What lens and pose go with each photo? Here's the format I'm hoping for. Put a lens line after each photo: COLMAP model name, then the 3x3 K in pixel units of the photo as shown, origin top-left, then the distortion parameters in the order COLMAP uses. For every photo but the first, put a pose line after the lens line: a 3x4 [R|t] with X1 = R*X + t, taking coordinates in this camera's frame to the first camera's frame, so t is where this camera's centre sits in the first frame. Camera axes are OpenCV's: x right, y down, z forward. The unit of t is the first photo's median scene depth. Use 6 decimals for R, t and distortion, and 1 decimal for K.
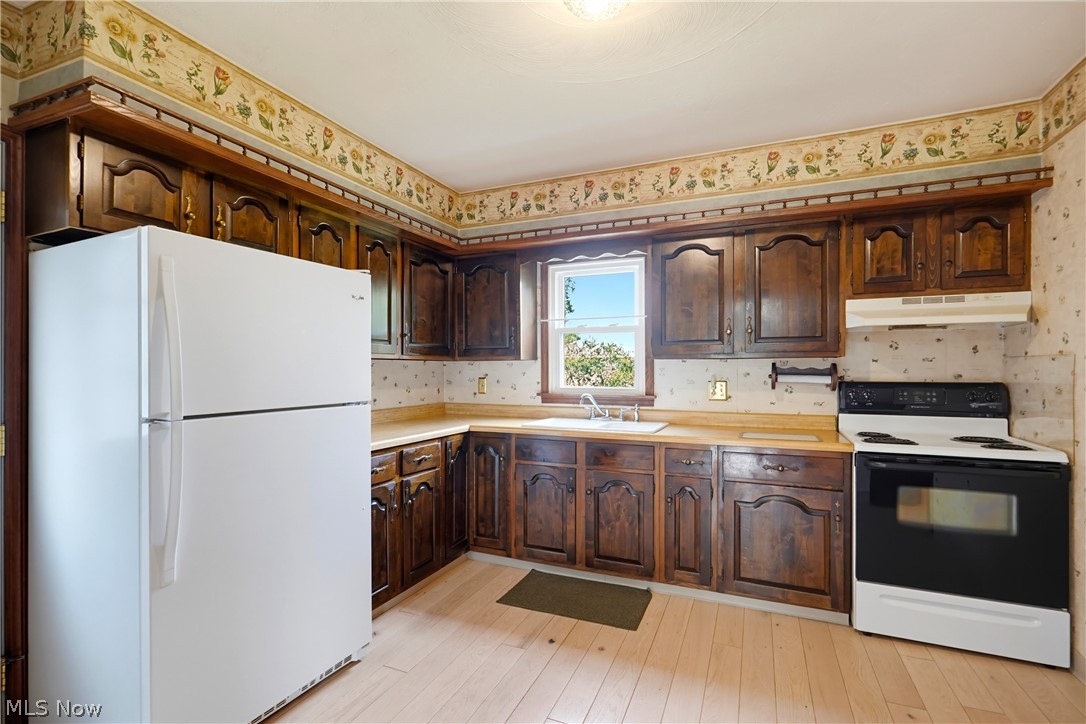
lens RADIAL K [[494.5, 0, 540.5], [0, 494.5, 368.1], [0, 0, 1]] dist [-0.010593, 0.001932]
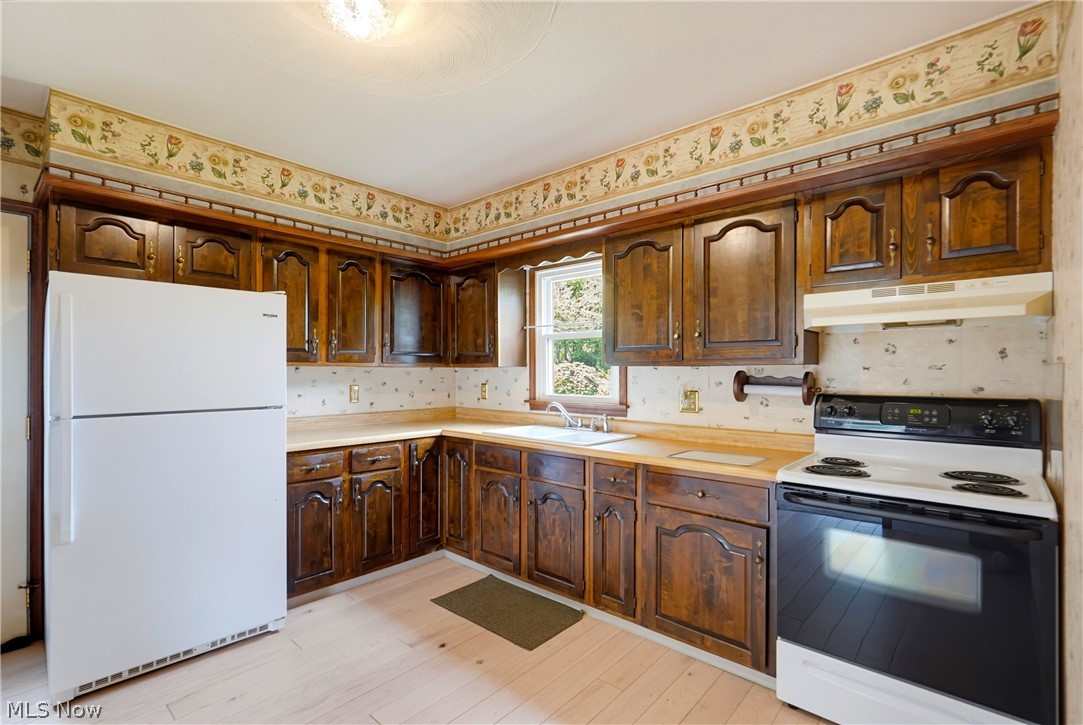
lens RADIAL K [[493.2, 0, 541.2], [0, 493.2, 370.4], [0, 0, 1]] dist [-0.010593, 0.001932]
pose [[0.948699, 0.000748, -0.316180, 0.443286], [-0.000734, 1.000000, 0.000162, -0.012183], [0.316180, 0.000078, 0.948699, 0.083764]]
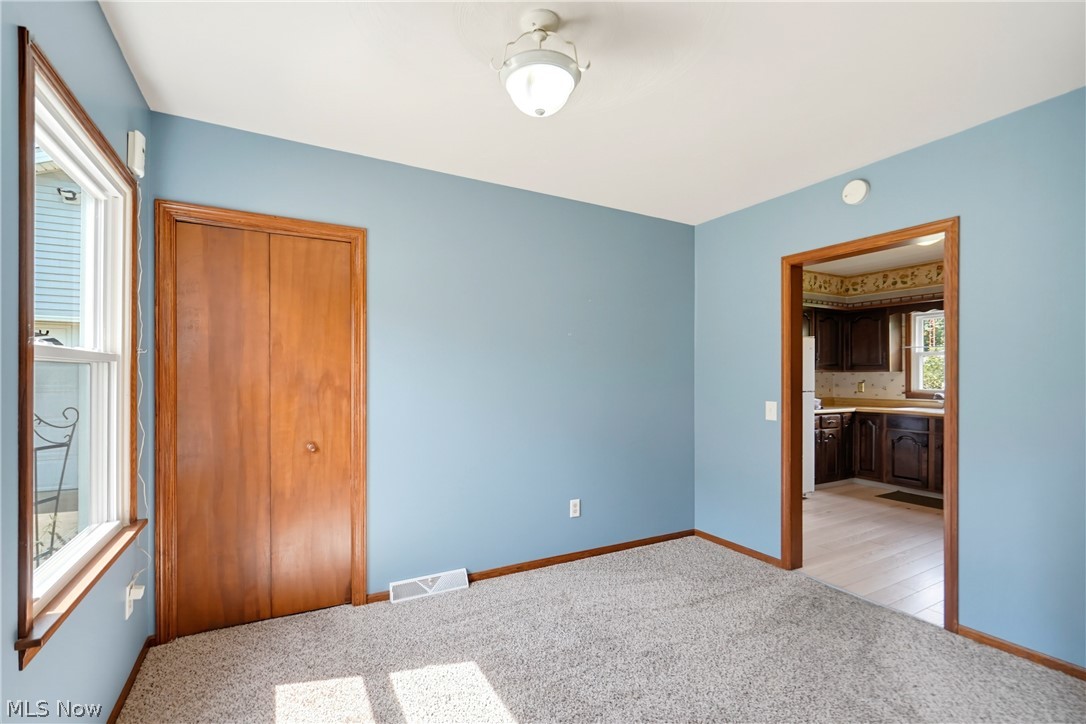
lens RADIAL K [[494.5, 0, 534.2], [0, 494.5, 376.1], [0, 0, 1]] dist [-0.010593, 0.001932]
pose [[0.790853, 0.001668, -0.612004, 0.033743], [0.000464, 0.999994, 0.003325, -0.010530], [0.612006, -0.002913, 0.790848, -1.321043]]
